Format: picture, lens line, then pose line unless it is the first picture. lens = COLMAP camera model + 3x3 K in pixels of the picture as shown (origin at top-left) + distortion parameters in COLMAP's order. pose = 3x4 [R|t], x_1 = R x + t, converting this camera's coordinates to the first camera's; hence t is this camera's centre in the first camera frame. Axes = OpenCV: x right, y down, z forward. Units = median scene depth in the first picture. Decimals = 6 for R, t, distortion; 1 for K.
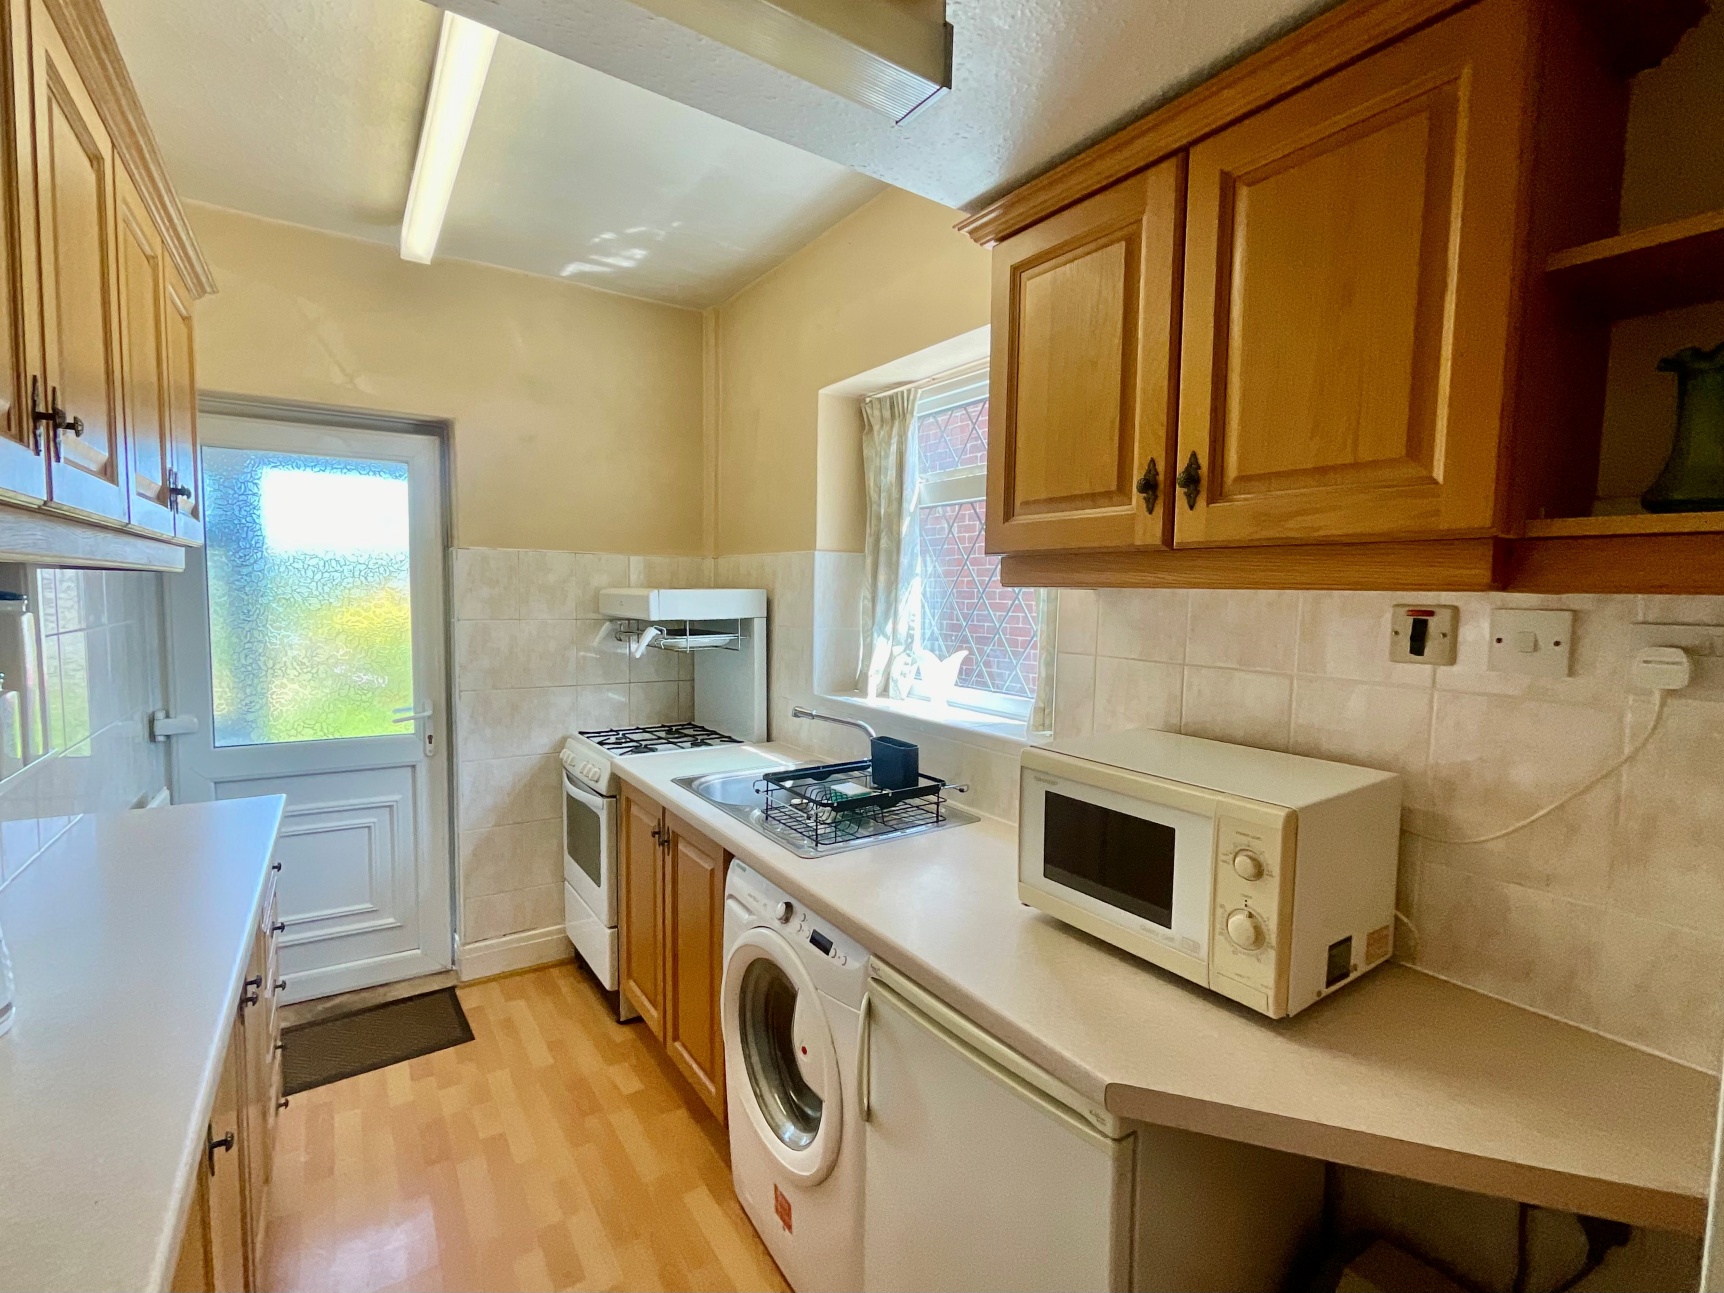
lens RADIAL K [[754.1, 0, 854.0], [0, 754.1, 642.3], [0, 0, 1]] dist [-0.003900, -0.000018]
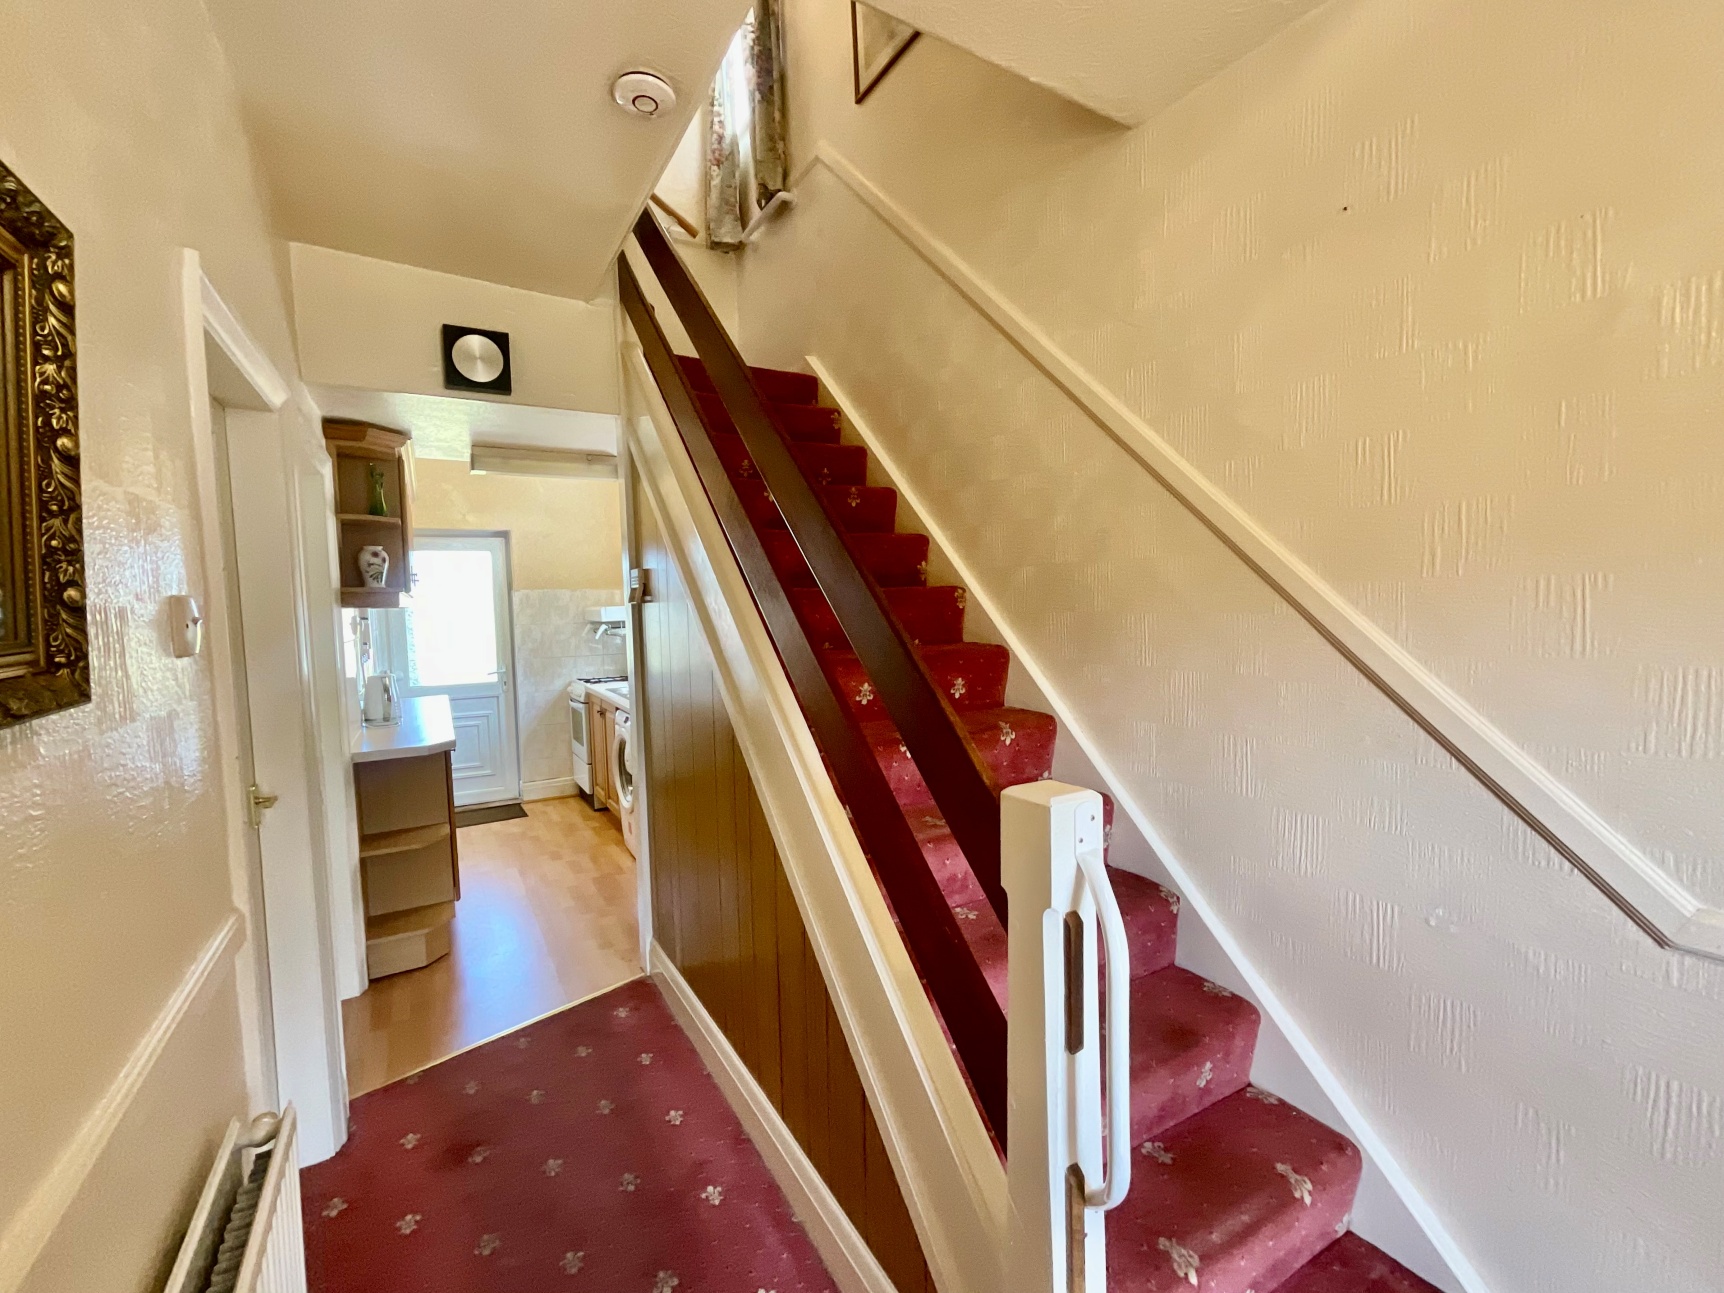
lens RADIAL K [[700.8, 0, 861.3], [0, 700.8, 649.7], [0, 0, 1]] dist [-0.001049, -0.000353]
pose [[0.998156, -0.032286, -0.051394, 0.527090], [0.032266, 0.999479, -0.001217, 0.071587], [0.051407, -0.000444, 0.998678, -0.890438]]
